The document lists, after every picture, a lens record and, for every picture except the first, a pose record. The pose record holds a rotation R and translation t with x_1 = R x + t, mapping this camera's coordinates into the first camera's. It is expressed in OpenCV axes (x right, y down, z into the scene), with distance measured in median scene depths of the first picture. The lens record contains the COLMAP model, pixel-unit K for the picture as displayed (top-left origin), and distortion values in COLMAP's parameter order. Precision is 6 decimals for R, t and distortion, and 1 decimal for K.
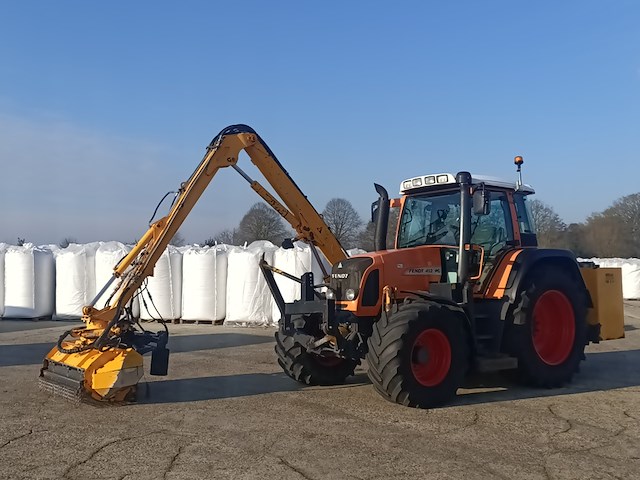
lens RADIAL K [[715.7, 0, 320.0], [0, 715.7, 240.0], [0, 0, 1]] dist [-0.168352, 0.714072]
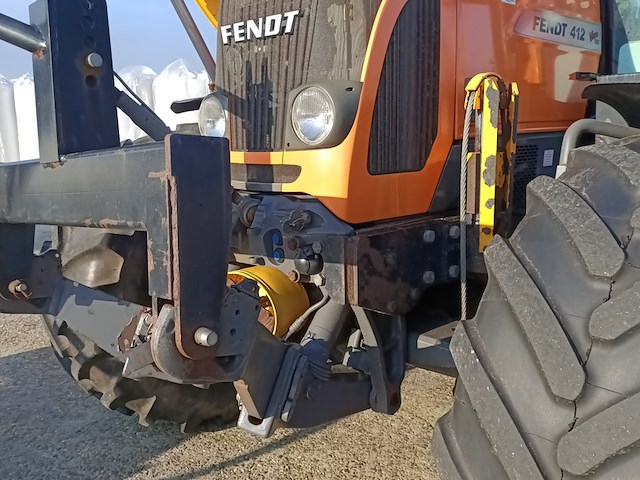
lens RADIAL K [[595.5, 0, 320.0], [0, 595.5, 240.0], [0, 0, 1]] dist [0.086016, -0.111444]
pose [[0.992849, -0.037580, 0.113306, 0.022113], [0.009339, 0.970699, 0.240115, 0.064848], [-0.119010, -0.237340, 0.964109, 0.771686]]
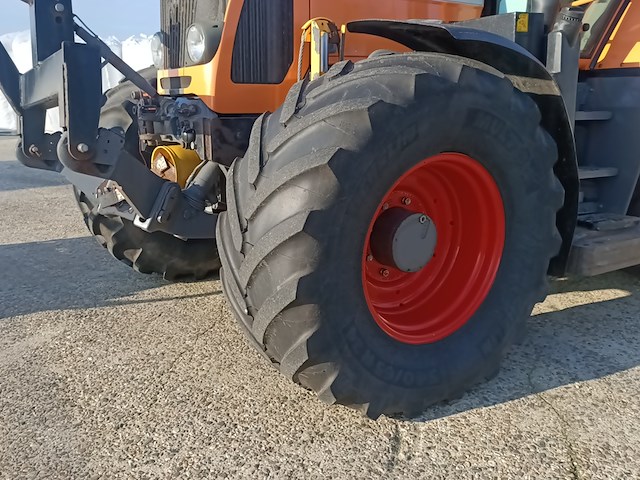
lens RADIAL K [[595.5, 0, 320.0], [0, 595.5, 240.0], [0, 0, 1]] dist [0.086016, -0.111444]
pose [[0.997894, 0.014449, -0.063230, 0.108172], [0.004456, 0.957295, 0.289080, 0.077000], [0.064707, -0.288753, 0.955214, 0.669183]]
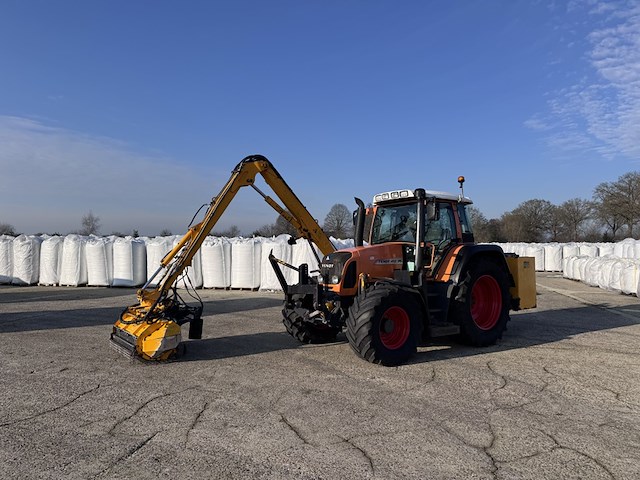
lens RADIAL K [[448.4, 0, 320.0], [0, 448.4, 240.0], [0, 0, 1]] dist [0.010803, -0.003328]
pose [[0.999697, -0.002221, -0.024533, 0.032508], [0.002769, 0.999747, 0.022313, -0.017272], [0.024477, -0.022375, 0.999450, 0.136384]]
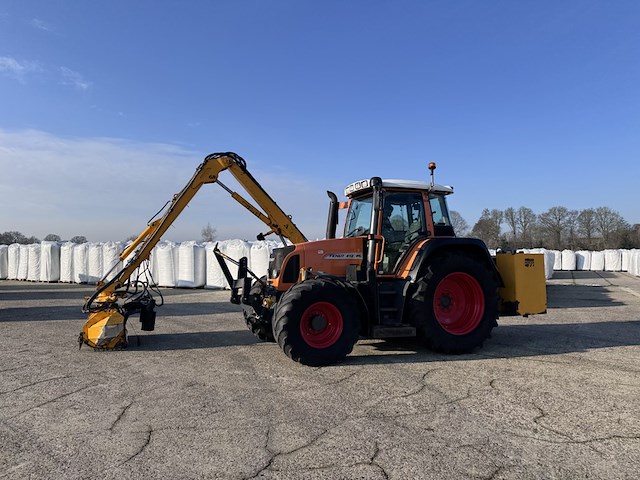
lens RADIAL K [[446.6, 0, 322.0], [0, 446.6, 232.2], [0, 0, 1]] dist [0.047551, -0.058150]
pose [[0.960514, -0.017841, -0.277660, 0.331640], [0.013040, 0.999732, -0.019127, 0.015584], [0.277927, 0.014751, 0.960489, 0.215218]]
